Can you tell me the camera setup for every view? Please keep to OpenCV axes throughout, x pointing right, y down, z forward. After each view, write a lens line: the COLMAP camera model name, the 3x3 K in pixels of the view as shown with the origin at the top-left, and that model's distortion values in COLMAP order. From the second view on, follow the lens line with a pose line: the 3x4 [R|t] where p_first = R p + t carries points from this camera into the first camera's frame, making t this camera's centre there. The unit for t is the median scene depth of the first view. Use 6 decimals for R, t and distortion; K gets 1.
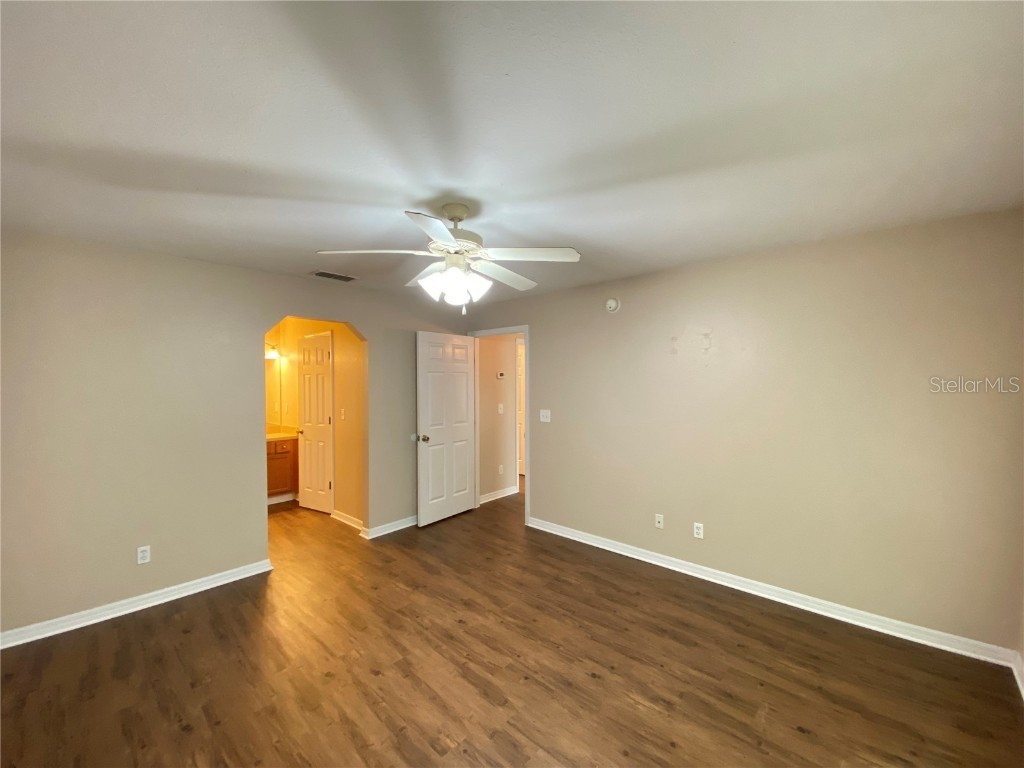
lens RADIAL K [[412.8, 0, 511.5], [0, 412.8, 383.7], [0, 0, 1]] dist [0.003875, -0.011421]
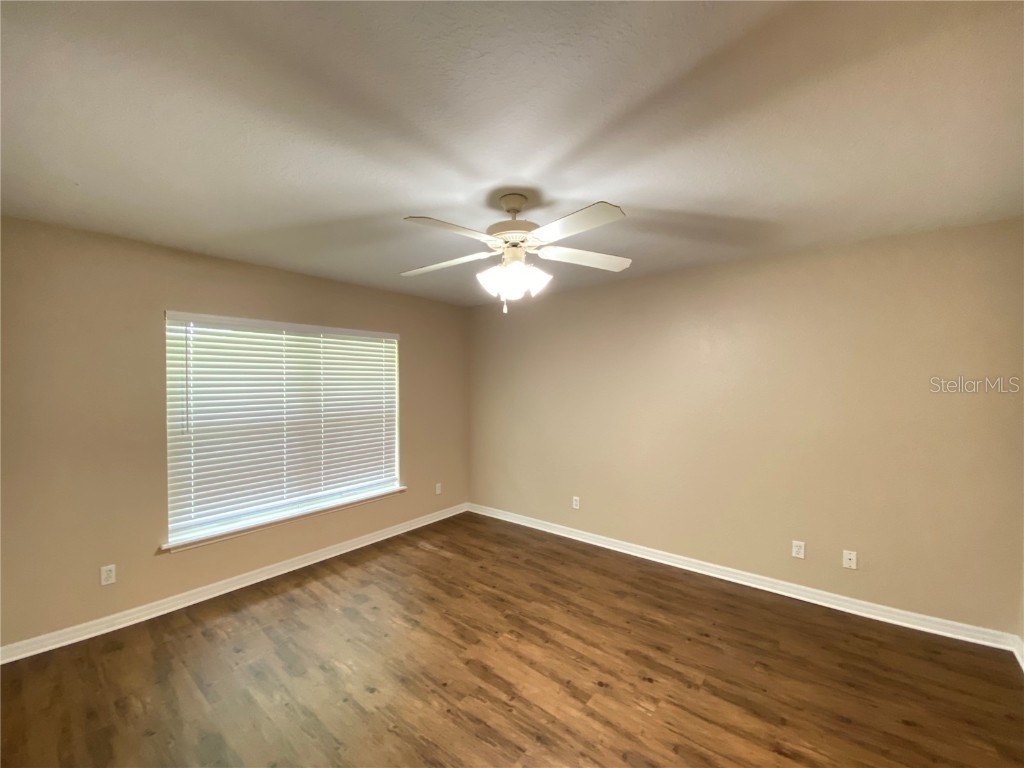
lens RADIAL K [[412.8, 0, 511.7], [0, 412.8, 384.2], [0, 0, 1]] dist [0.003875, -0.011421]
pose [[-0.998415, 0.008519, -0.055640, -0.073744], [0.007830, 0.999890, 0.012601, -0.005665], [0.055741, 0.012145, -0.998371, 1.971247]]
